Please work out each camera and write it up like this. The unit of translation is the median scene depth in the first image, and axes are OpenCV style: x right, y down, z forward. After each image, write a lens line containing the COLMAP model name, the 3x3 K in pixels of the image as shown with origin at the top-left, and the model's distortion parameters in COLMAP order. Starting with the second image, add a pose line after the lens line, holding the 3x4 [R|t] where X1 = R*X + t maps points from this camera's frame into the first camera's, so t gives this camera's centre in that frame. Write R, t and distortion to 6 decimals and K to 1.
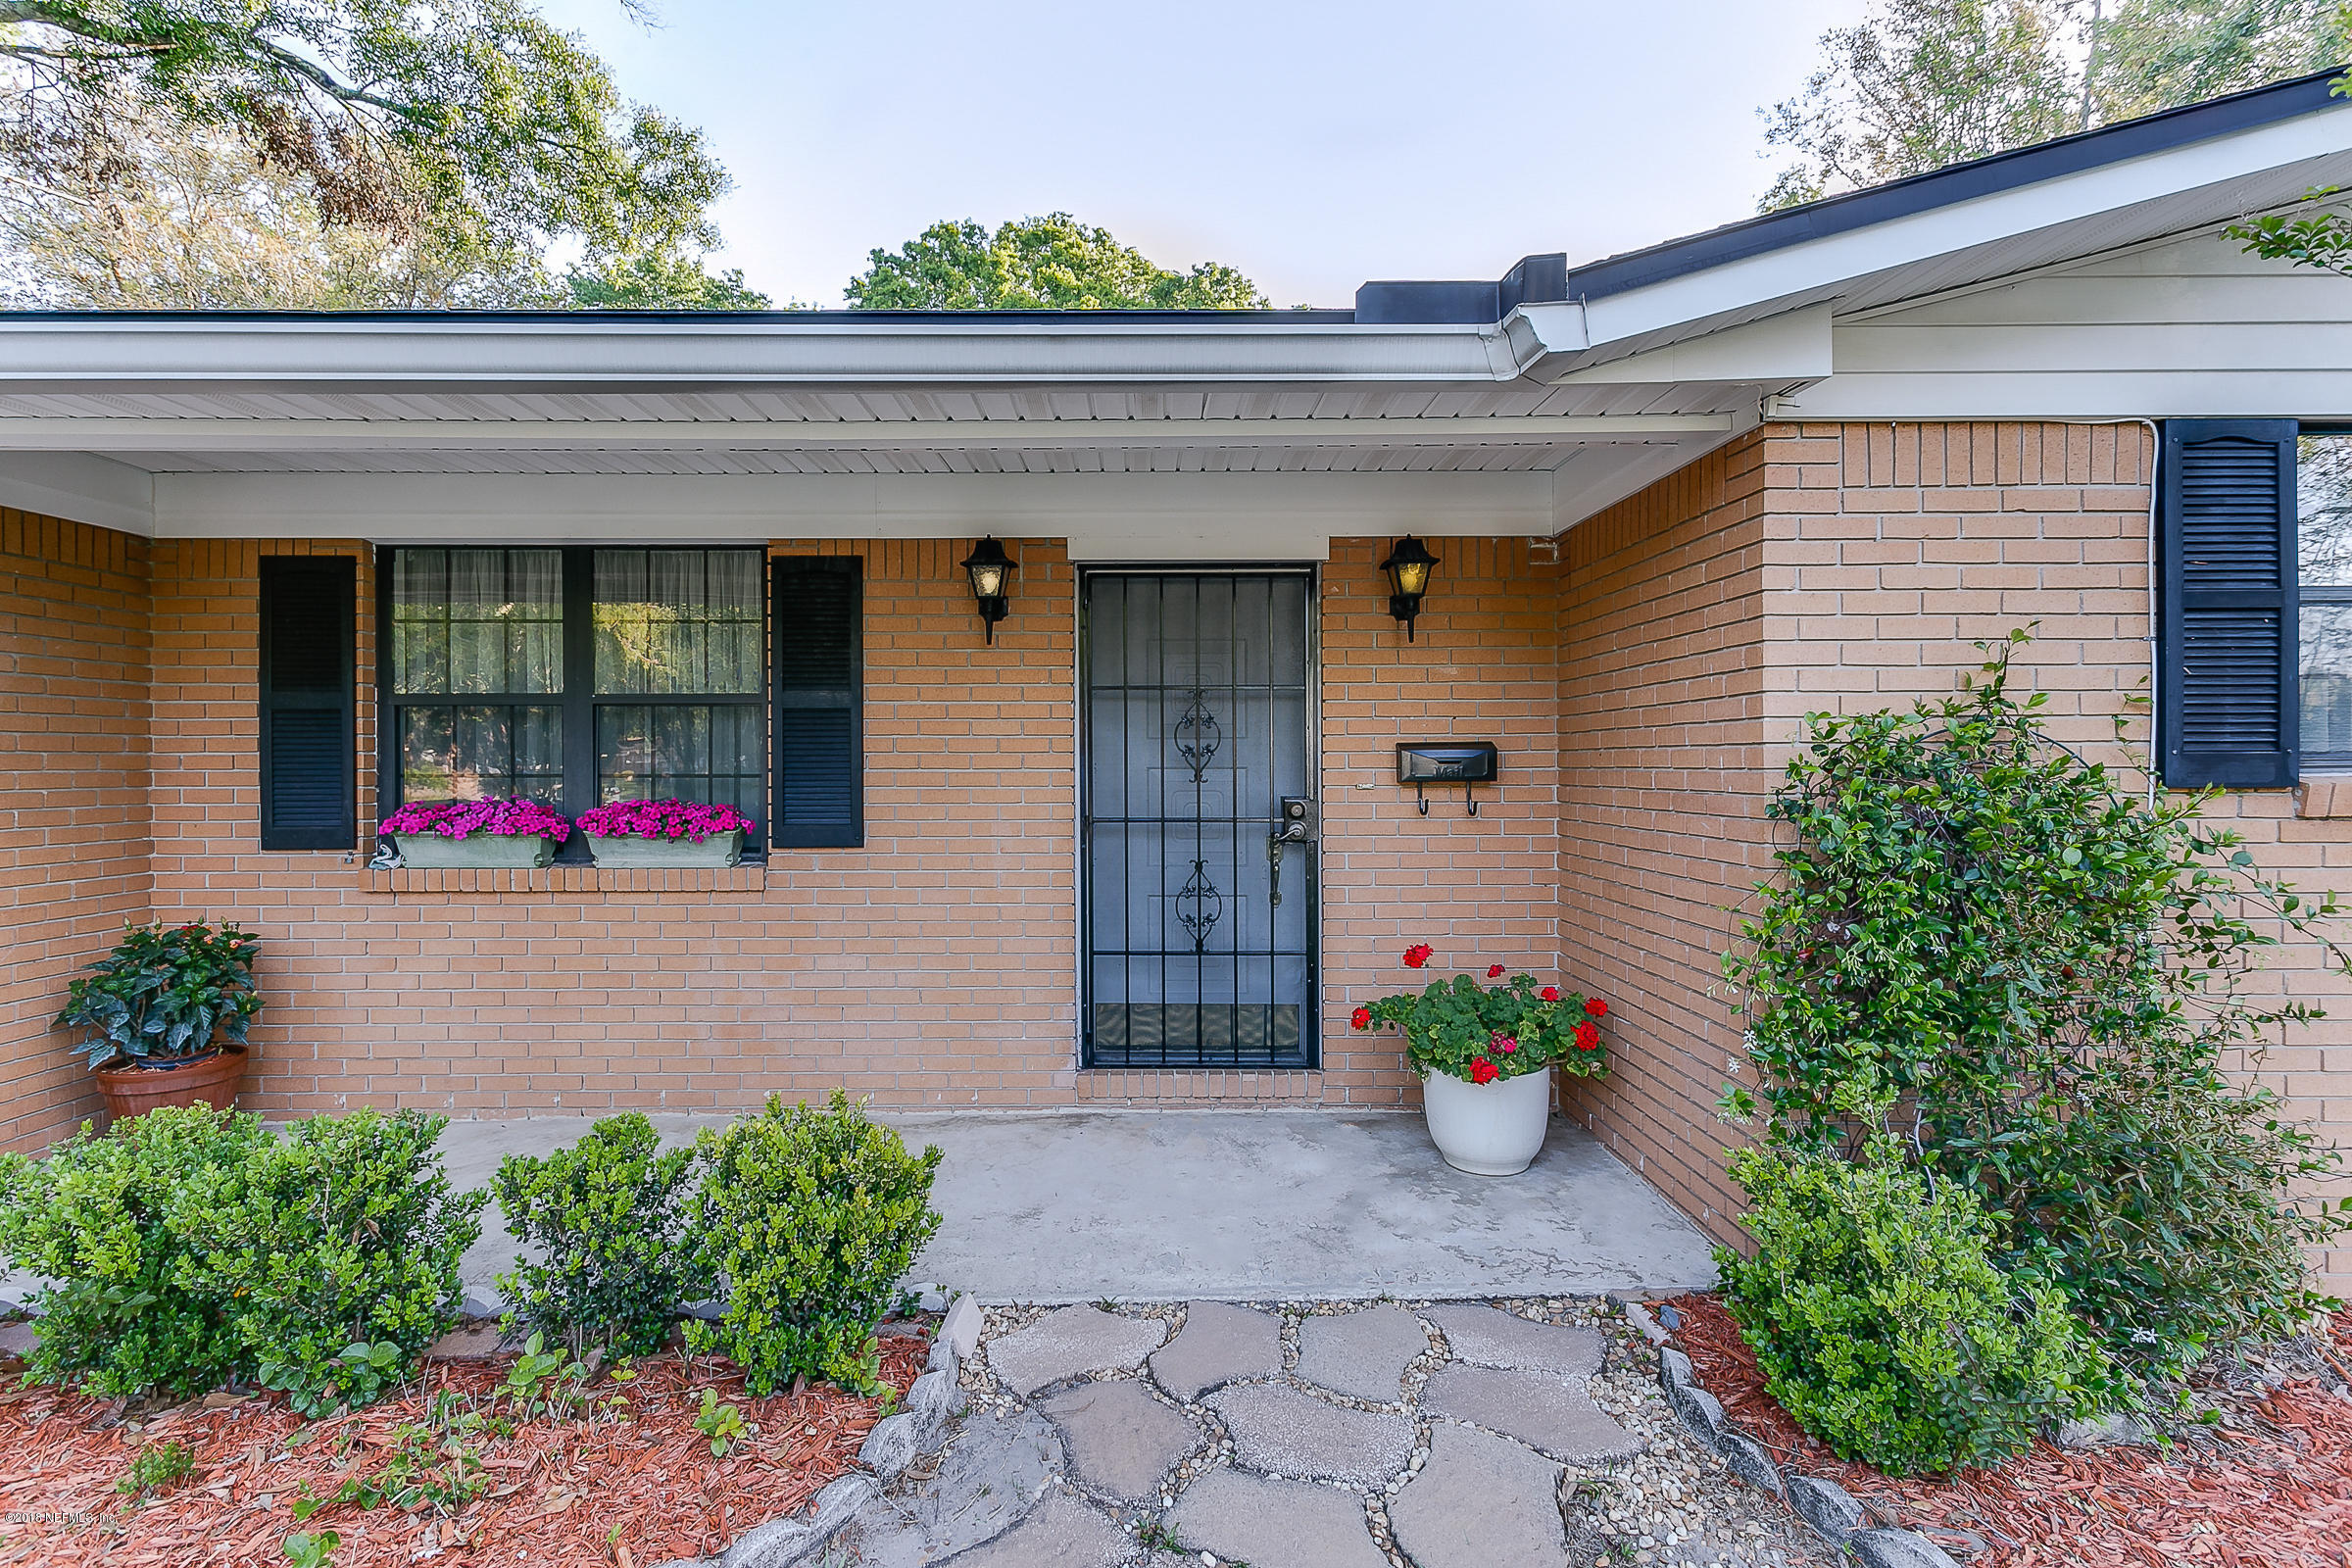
lens RADIAL K [[1112.2, 0, 1172.6], [0, 1112.2, 783.3], [0, 0, 1]] dist [0.005525, -0.000323]
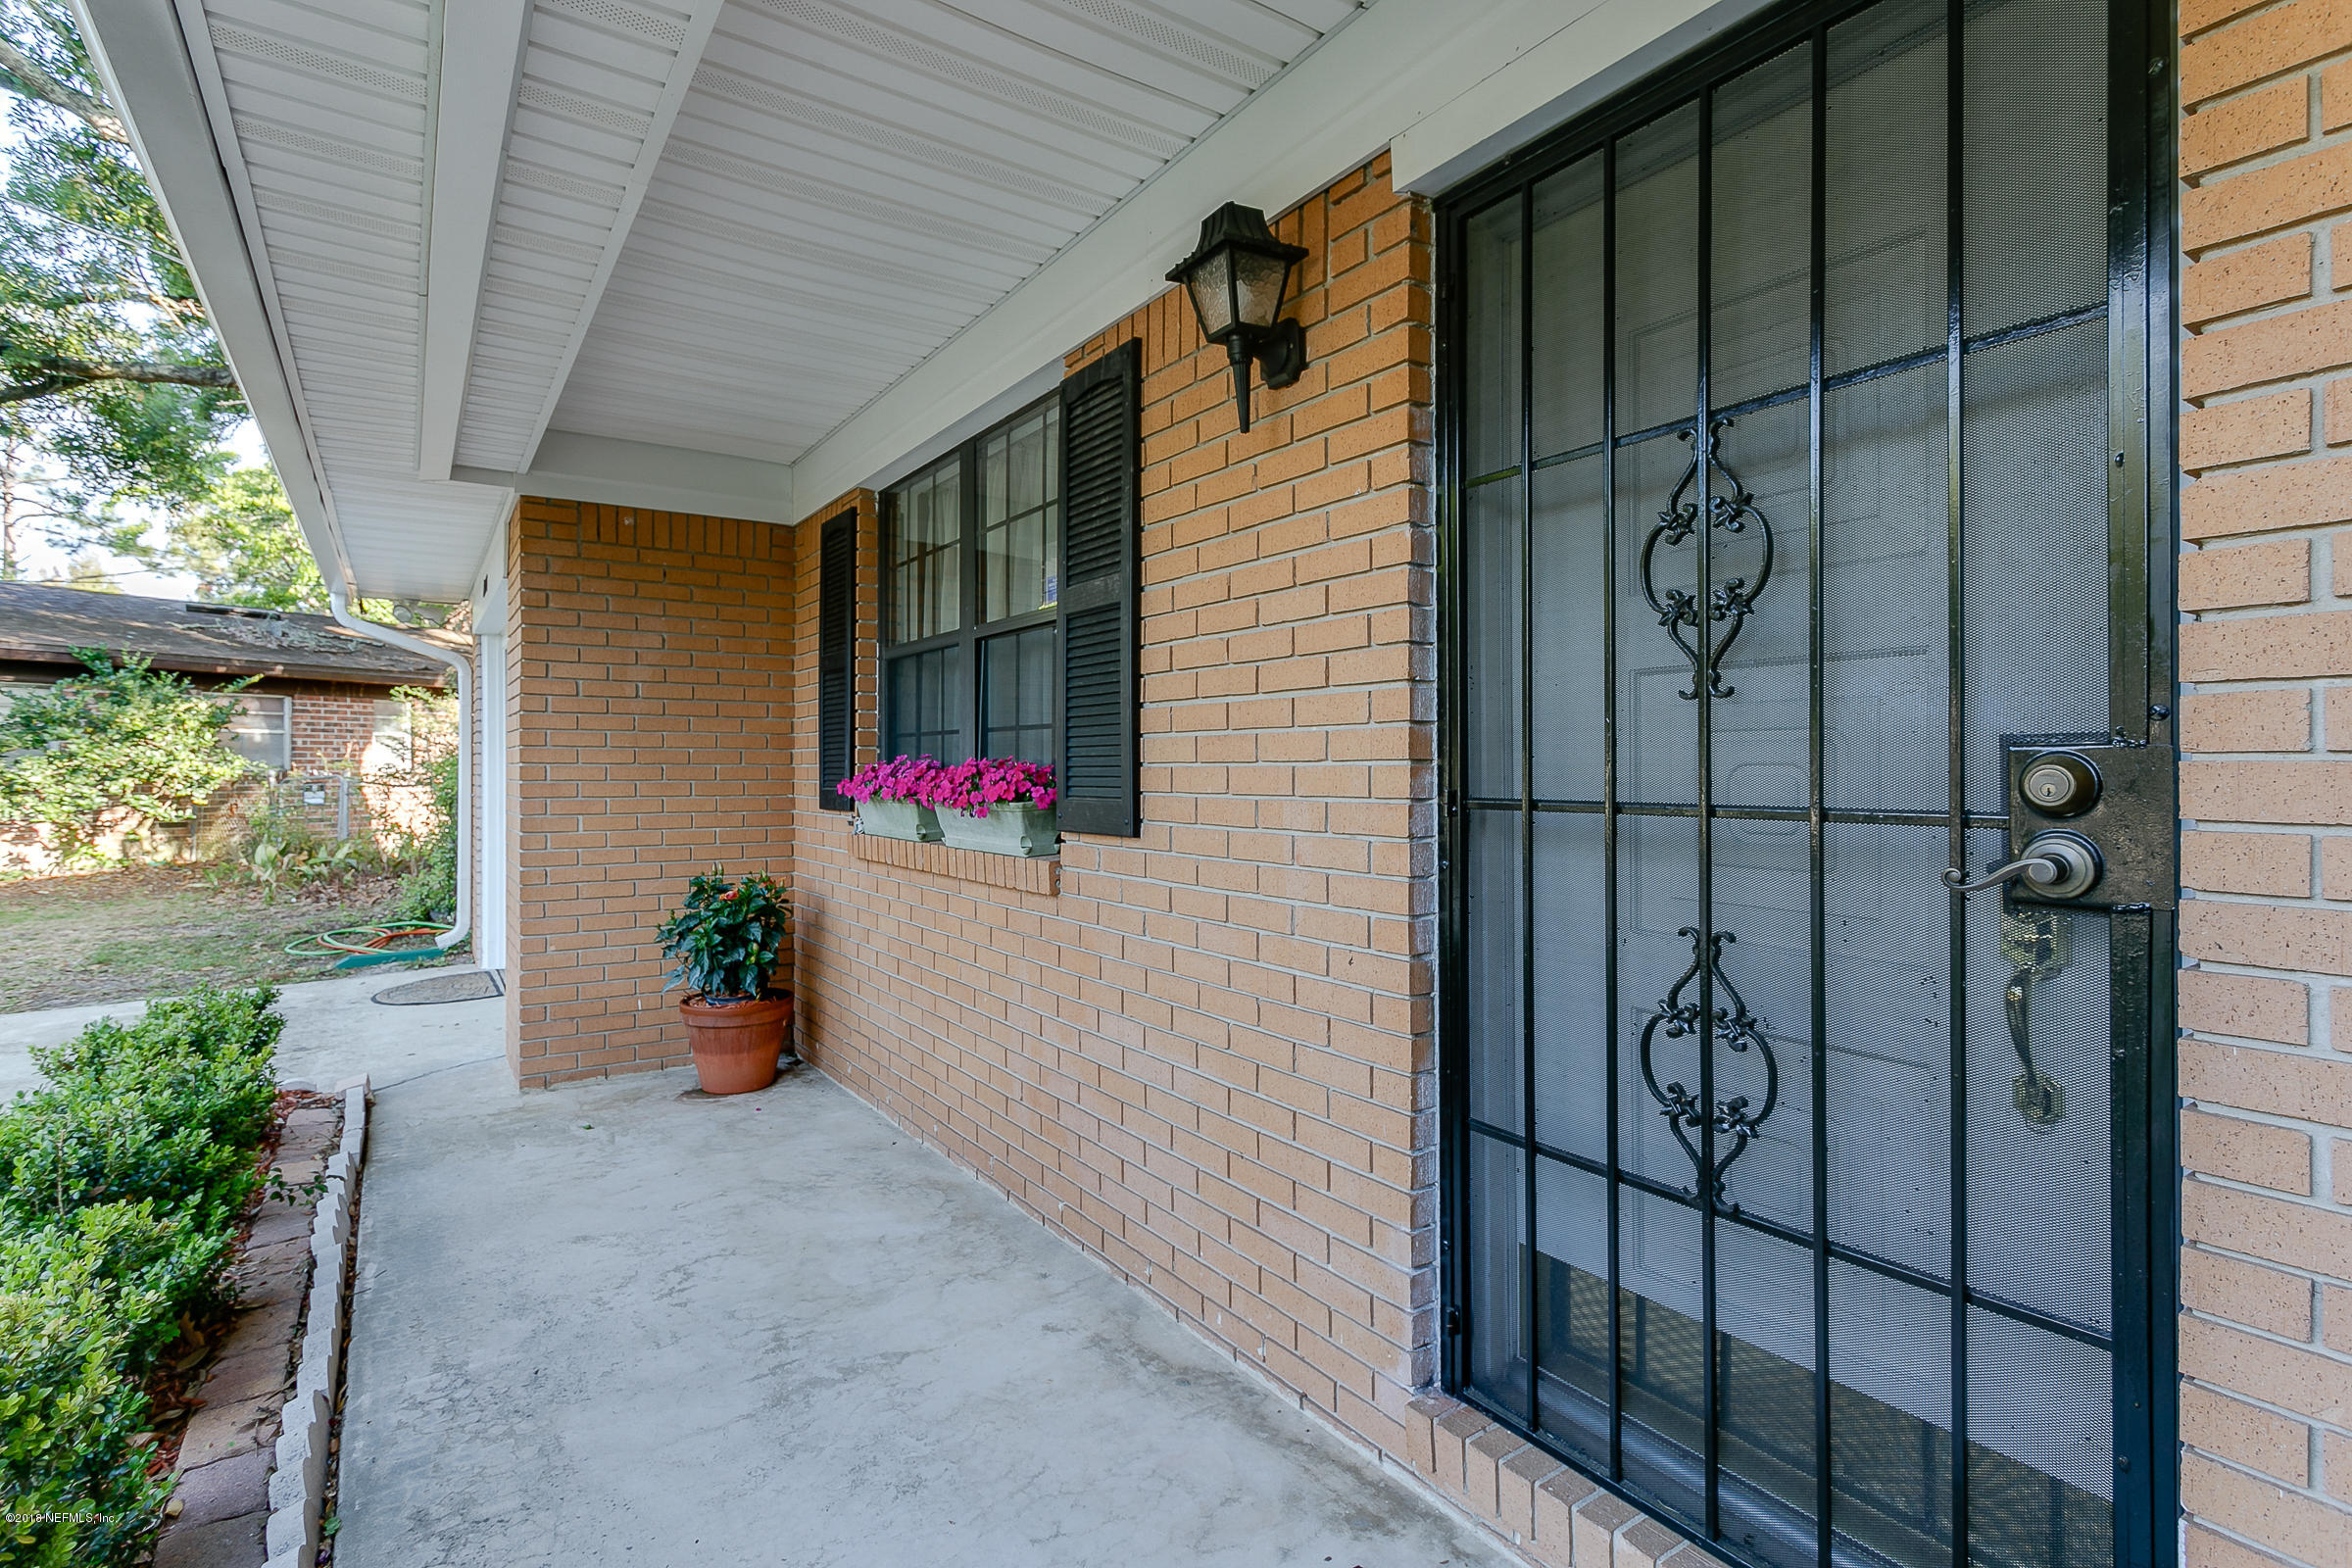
lens RADIAL K [[1112.2, 0, 1167.6], [0, 1112.2, 771.4], [0, 0, 1]] dist [0.005525, -0.000323]
pose [[0.552062, 0.004386, -0.833792, 0.216330], [-0.011263, 0.999934, -0.002197, 0.024223], [0.833727, 0.010604, 0.552075, 0.686773]]
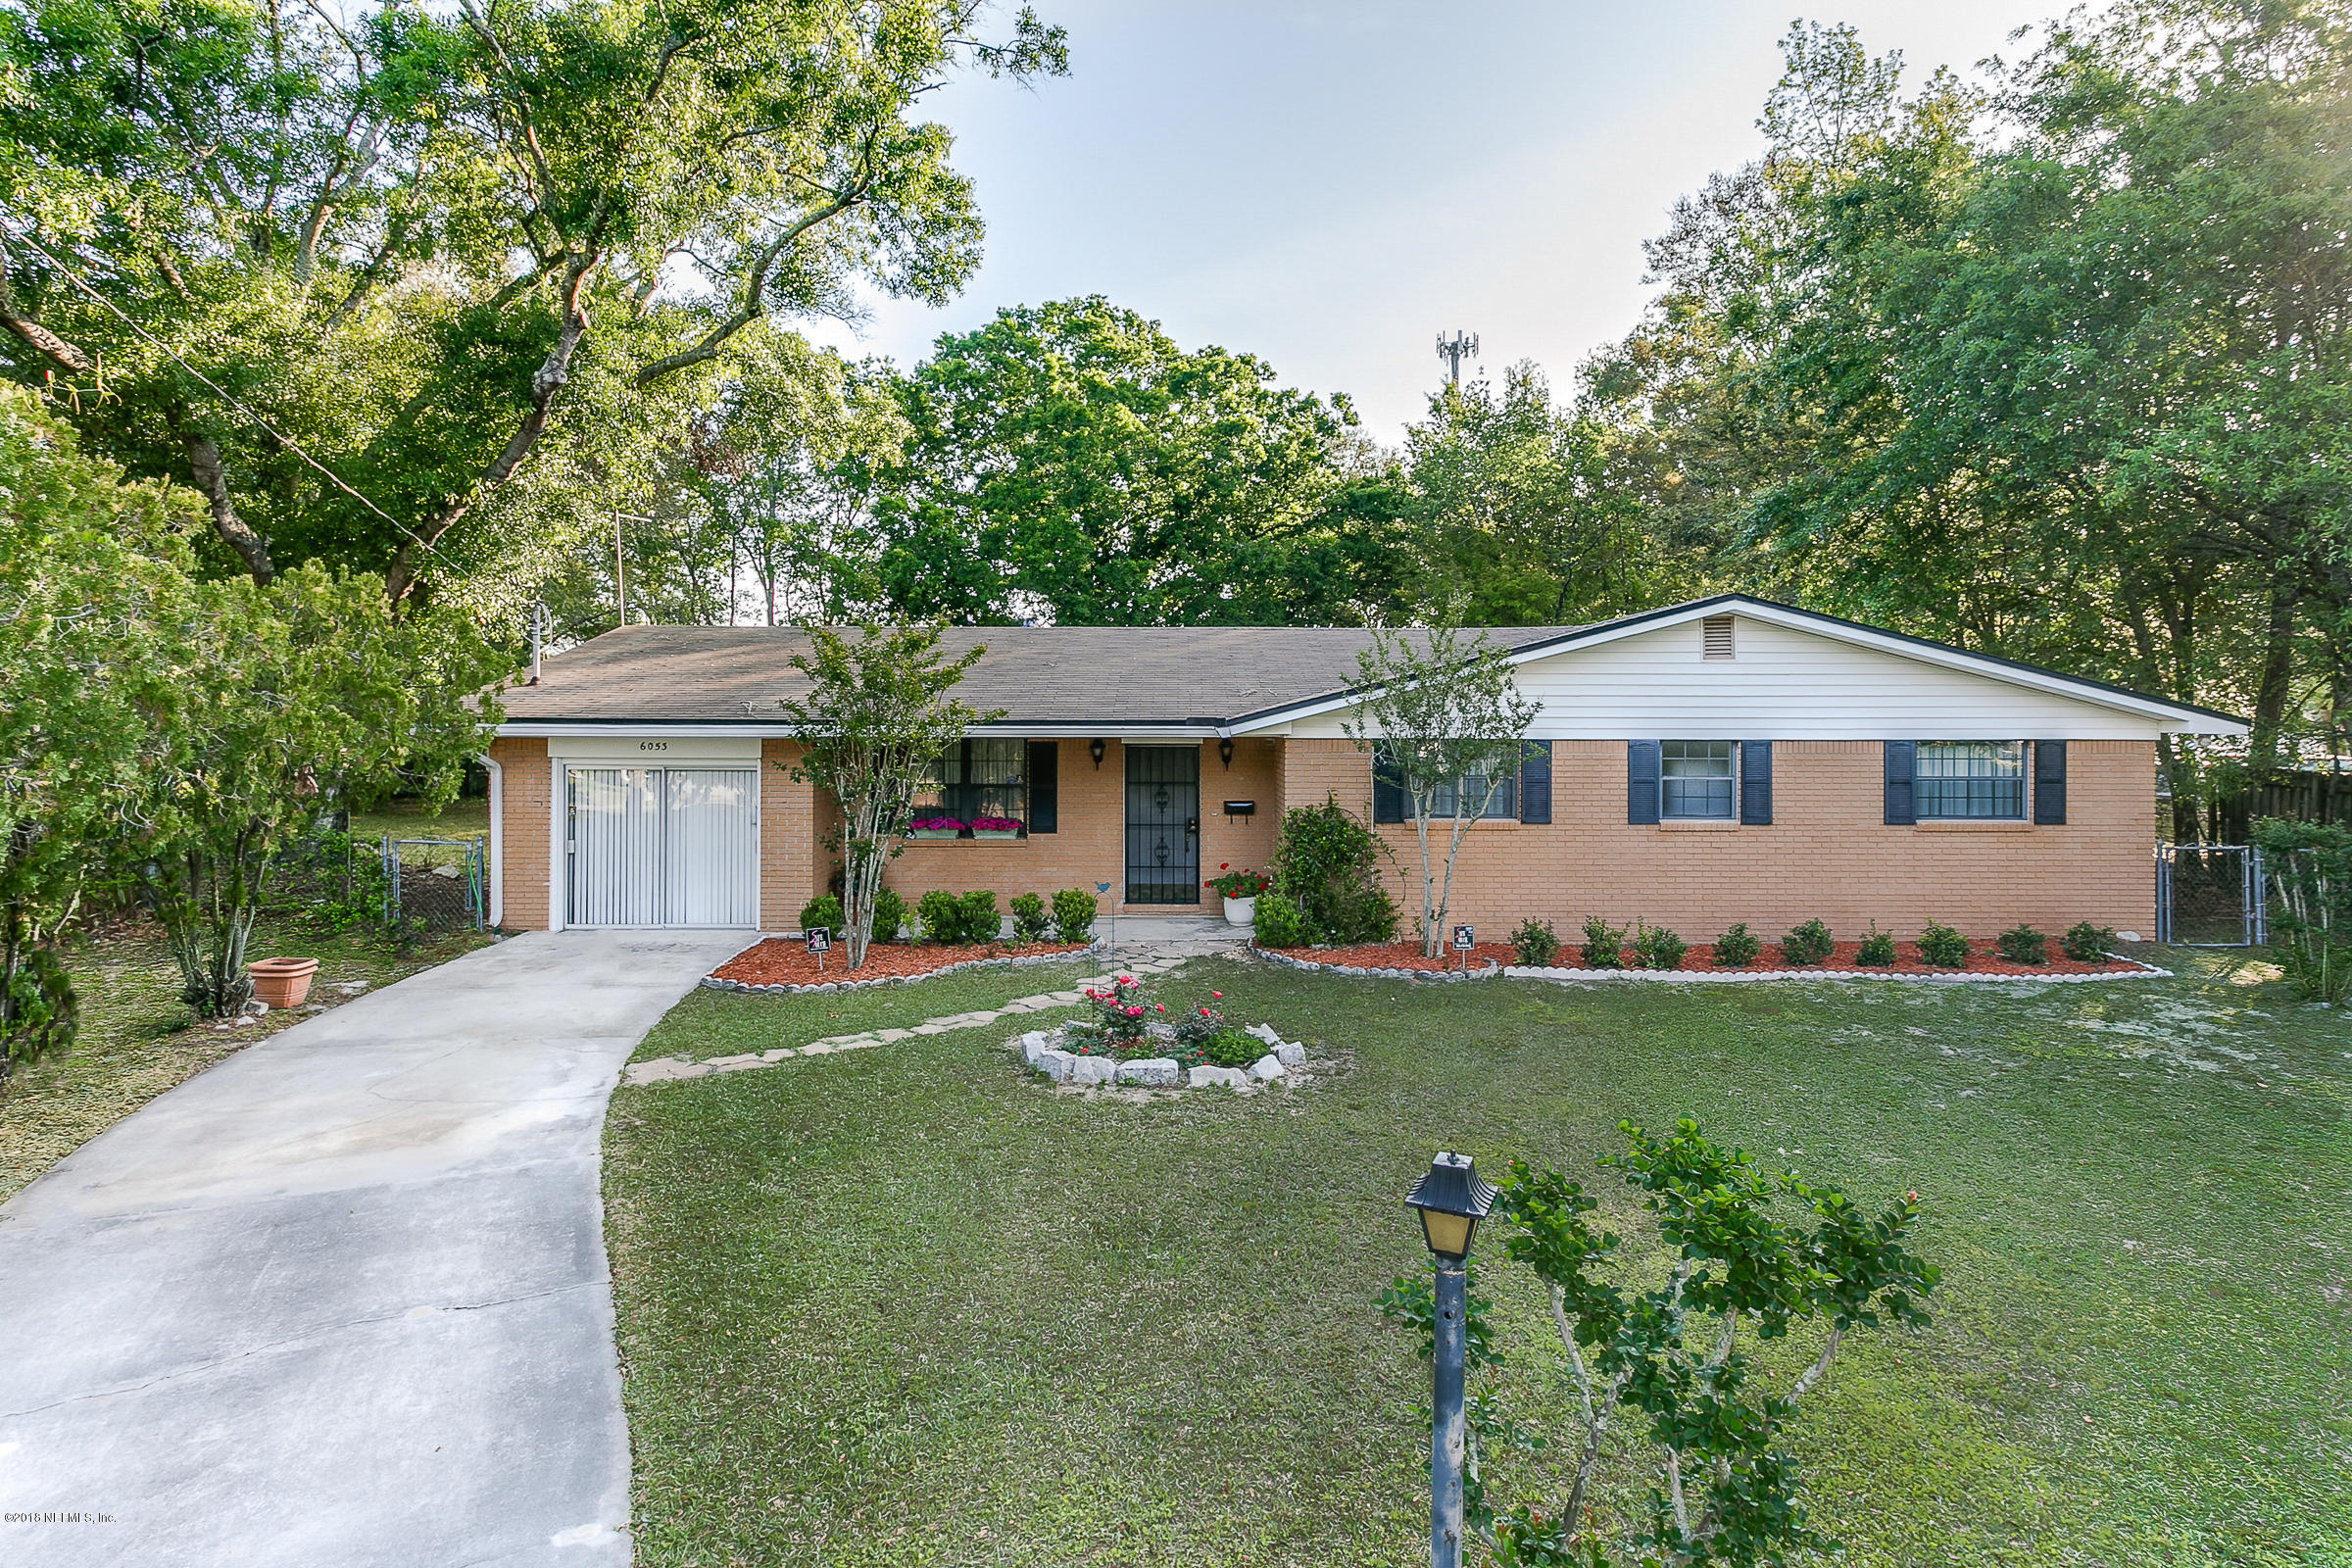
lens RADIAL K [[1112.2, 0, 1179.8], [0, 1112.2, 765.9], [0, 0, 1]] dist [0.005525, -0.000323]
pose [[0.999856, 0.003974, -0.016528, 0.125203], [-0.003760, 0.999908, 0.012995, -0.177321], [0.016578, -0.012931, 0.999779, -2.168251]]
